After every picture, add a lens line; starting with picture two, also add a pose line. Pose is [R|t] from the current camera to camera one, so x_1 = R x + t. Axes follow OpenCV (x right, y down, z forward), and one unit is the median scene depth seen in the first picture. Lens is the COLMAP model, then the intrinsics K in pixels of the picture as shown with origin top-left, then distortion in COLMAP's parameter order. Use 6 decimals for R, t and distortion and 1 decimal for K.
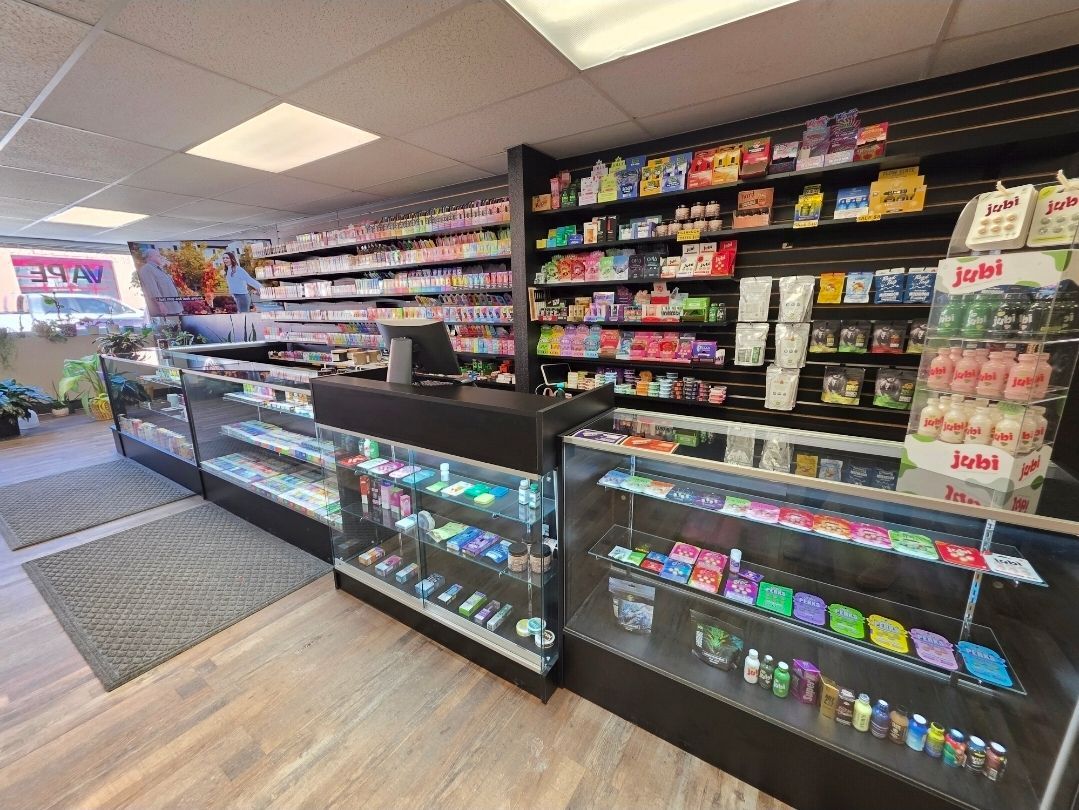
lens RADIAL K [[429.8, 0, 536.6], [0, 429.8, 401.9], [0, 0, 1]] dist [0.003673, -0.000175]
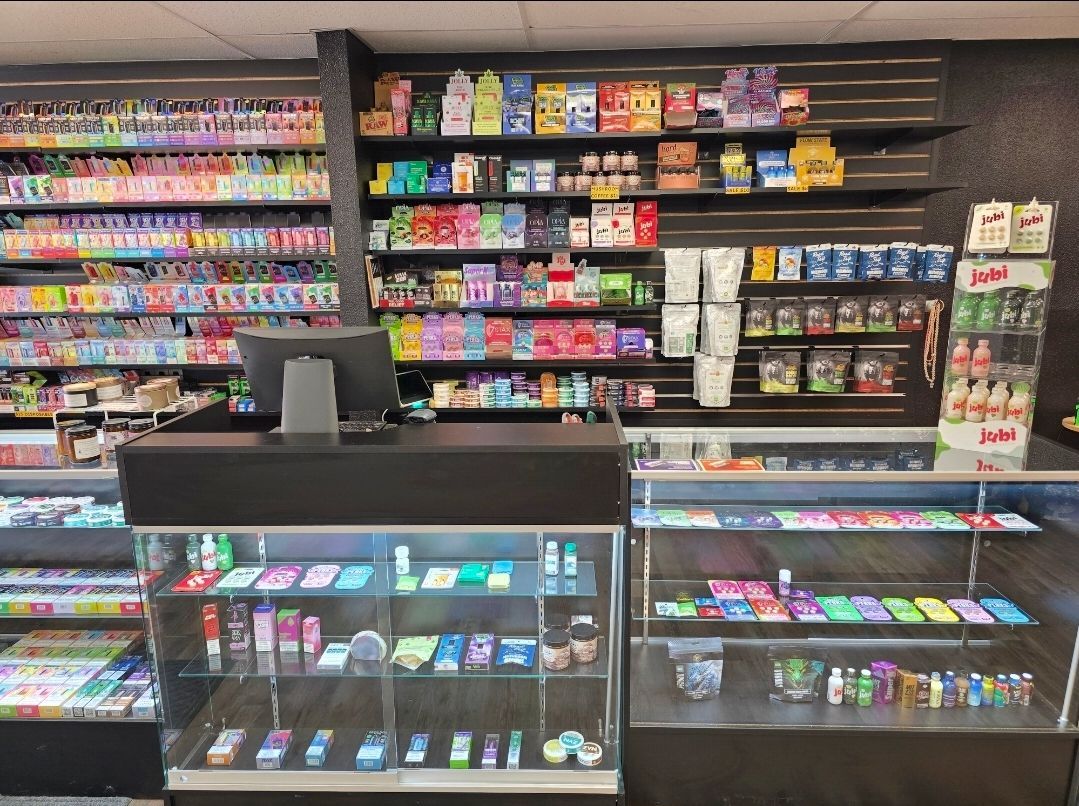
lens RADIAL K [[720.1, 0, 539.5], [0, 720.1, 403.0], [0, 0, 1]] dist [0.068587, -0.063406]
pose [[0.860899, -0.106196, 0.497570, -0.474462], [0.113212, 0.993440, 0.016149, -0.056099], [-0.496021, 0.042428, 0.867273, -0.047257]]
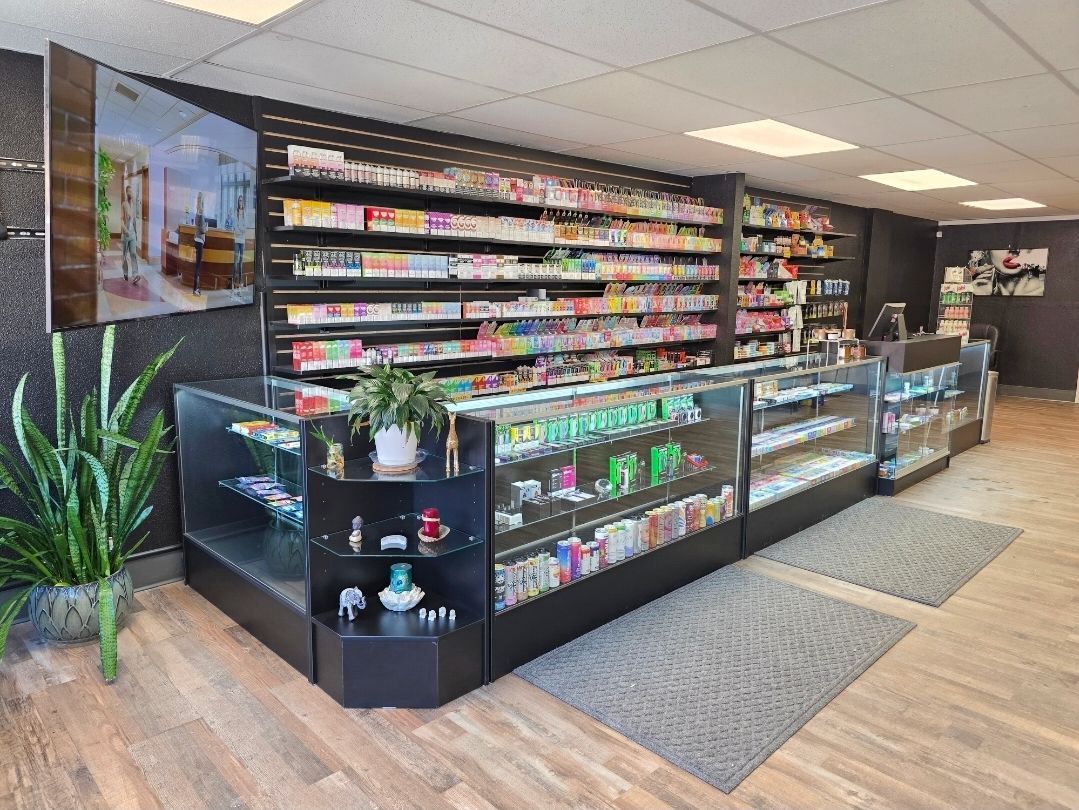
lens RADIAL K [[724.2, 0, 537.8], [0, 724.2, 393.6], [0, 0, 1]] dist [0.064122, -0.057803]
pose [[0.222079, -0.129872, 0.966341, -3.011645], [0.206209, 0.974927, 0.083636, -0.329250], [-0.952974, 0.180694, 0.243292, 1.482893]]
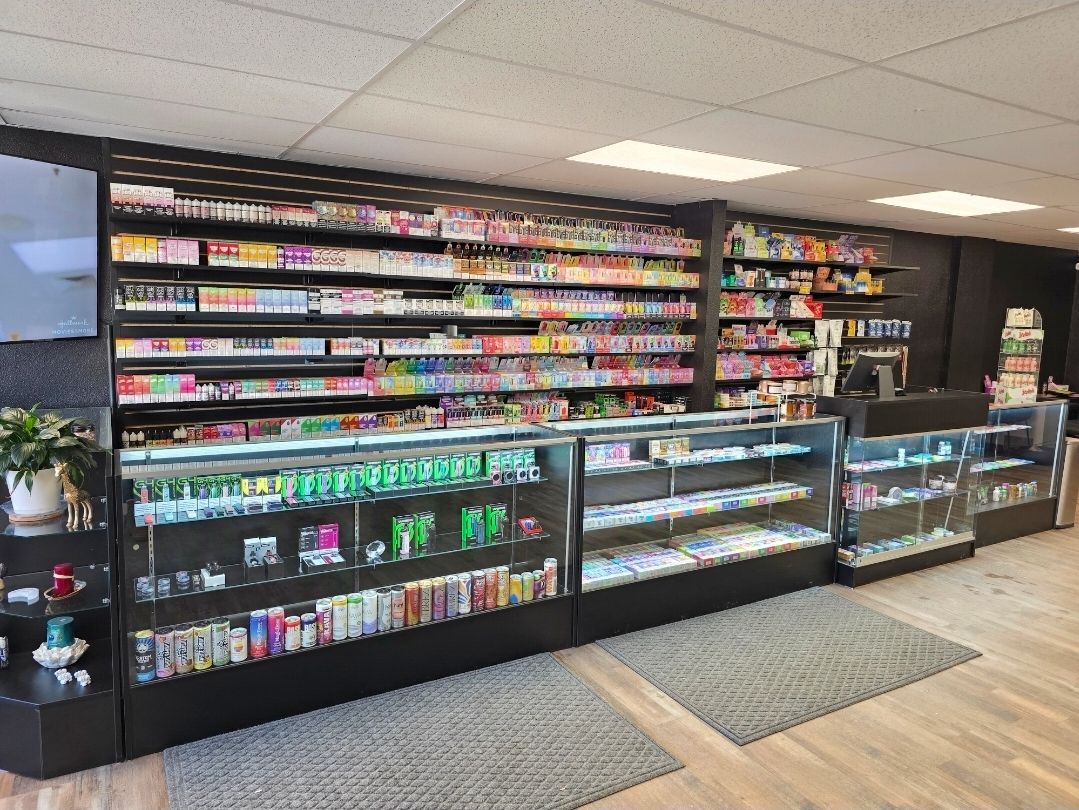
lens RADIAL K [[711.3, 0, 534.3], [0, 711.3, 395.5], [0, 0, 1]] dist [0.070415, -0.073599]
pose [[0.463919, -0.082516, 0.882026, -2.537438], [0.166283, 0.986066, 0.004789, -0.219626], [-0.870131, 0.144444, 0.471176, 0.775841]]
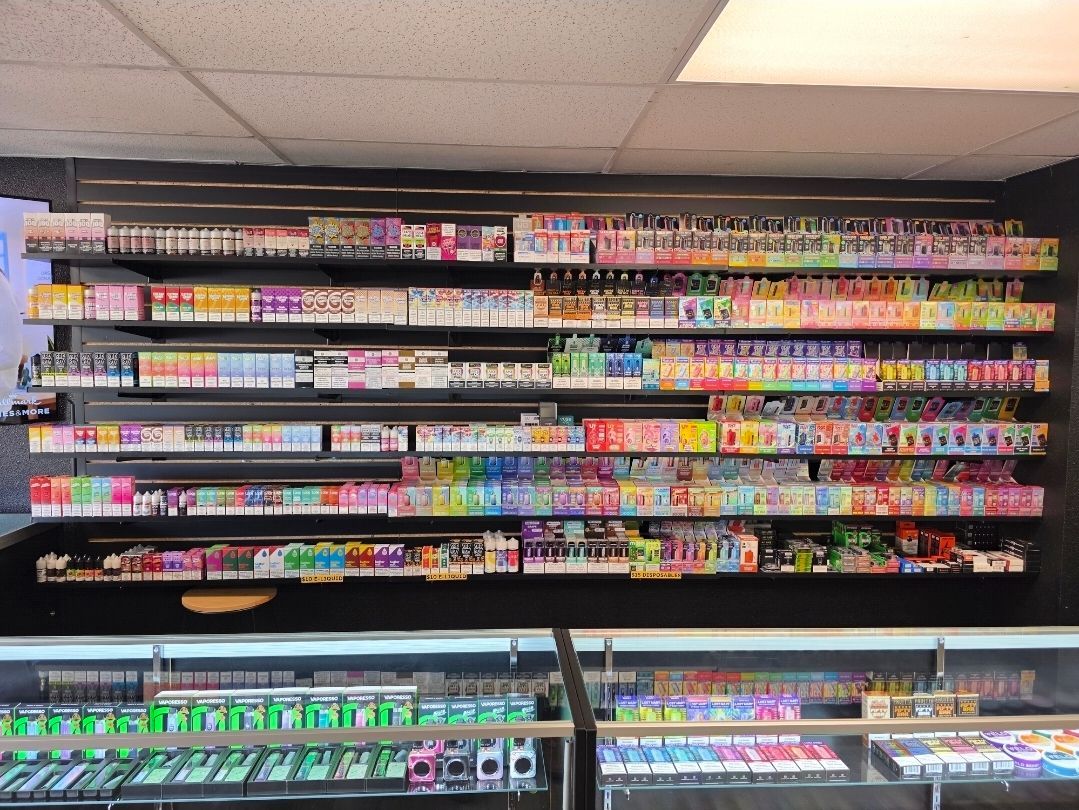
lens RADIAL K [[724.2, 0, 537.8], [0, 724.2, 393.6], [0, 0, 1]] dist [0.064122, -0.057803]
pose [[0.805341, -0.011051, 0.592709, -1.559420], [0.109225, 0.985475, -0.130036, -0.302646], [-0.582663, 0.169462, 0.794850, 0.910267]]
